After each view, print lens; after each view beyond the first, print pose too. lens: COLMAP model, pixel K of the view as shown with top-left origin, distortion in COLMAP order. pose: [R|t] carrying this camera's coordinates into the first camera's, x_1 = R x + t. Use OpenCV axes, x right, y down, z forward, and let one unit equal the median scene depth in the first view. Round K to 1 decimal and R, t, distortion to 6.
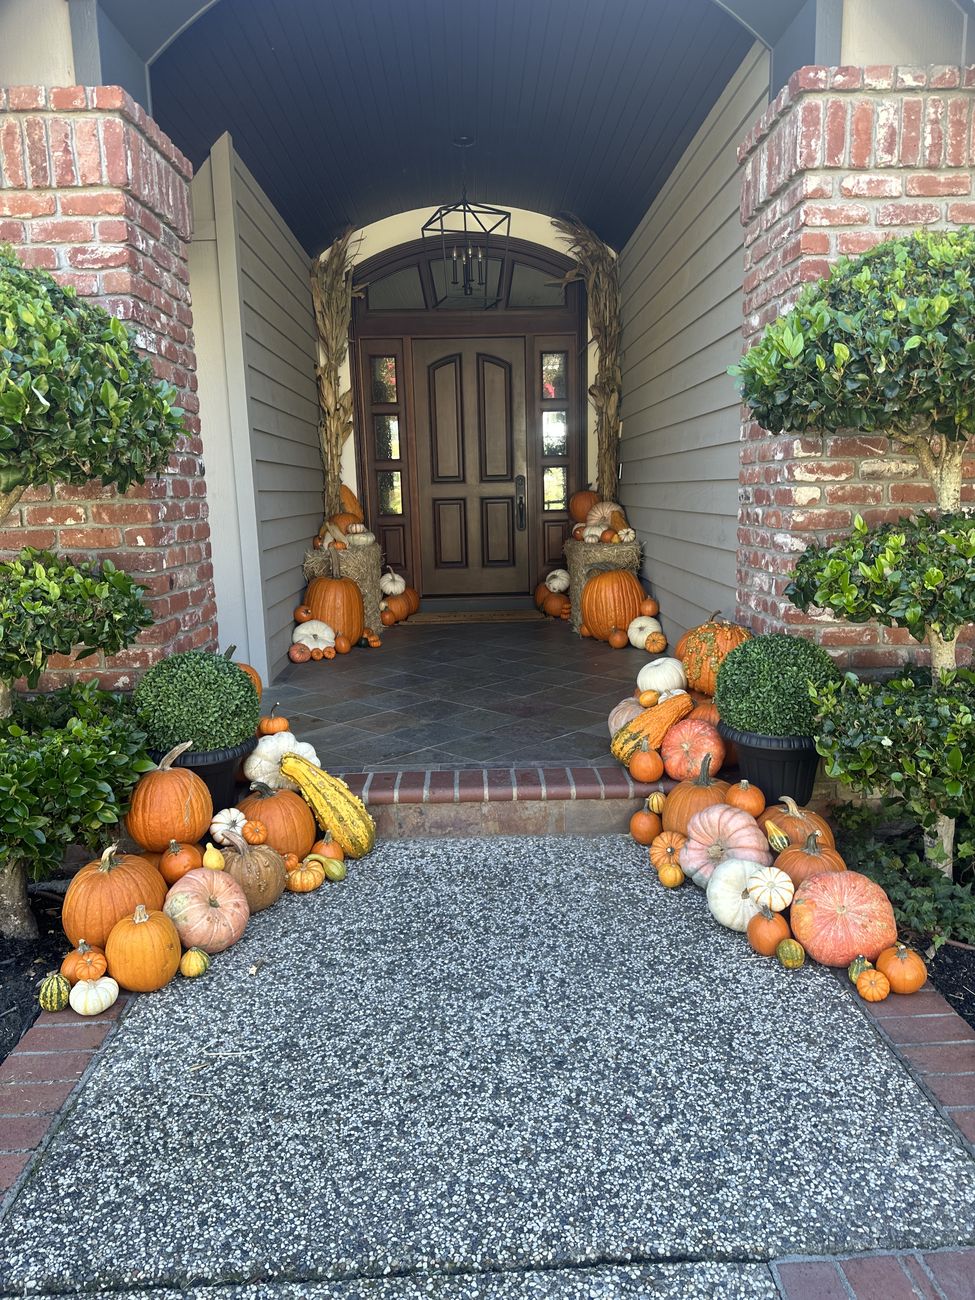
lens RADIAL K [[888.2, 0, 487.5], [0, 888.2, 650.0], [0, 0, 1]] dist [0.073567, -0.102772]
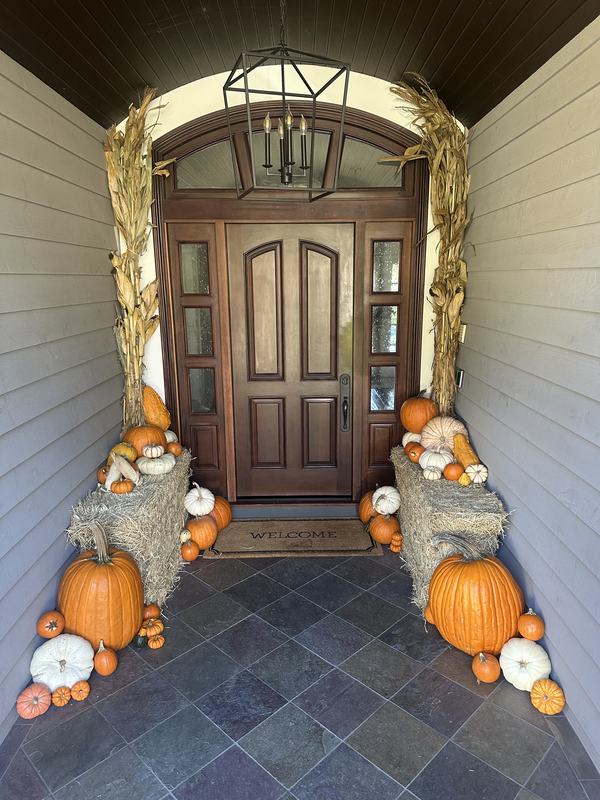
lens RADIAL K [[546.6, 0, 300.0], [0, 546.6, 400.0], [0, 0, 1]] dist [0.073567, -0.102772]
pose [[0.999720, 0.019489, -0.013415, -0.001189], [-0.018945, 0.999037, 0.039579, -0.202671], [0.014174, -0.039314, 0.999126, 0.466353]]
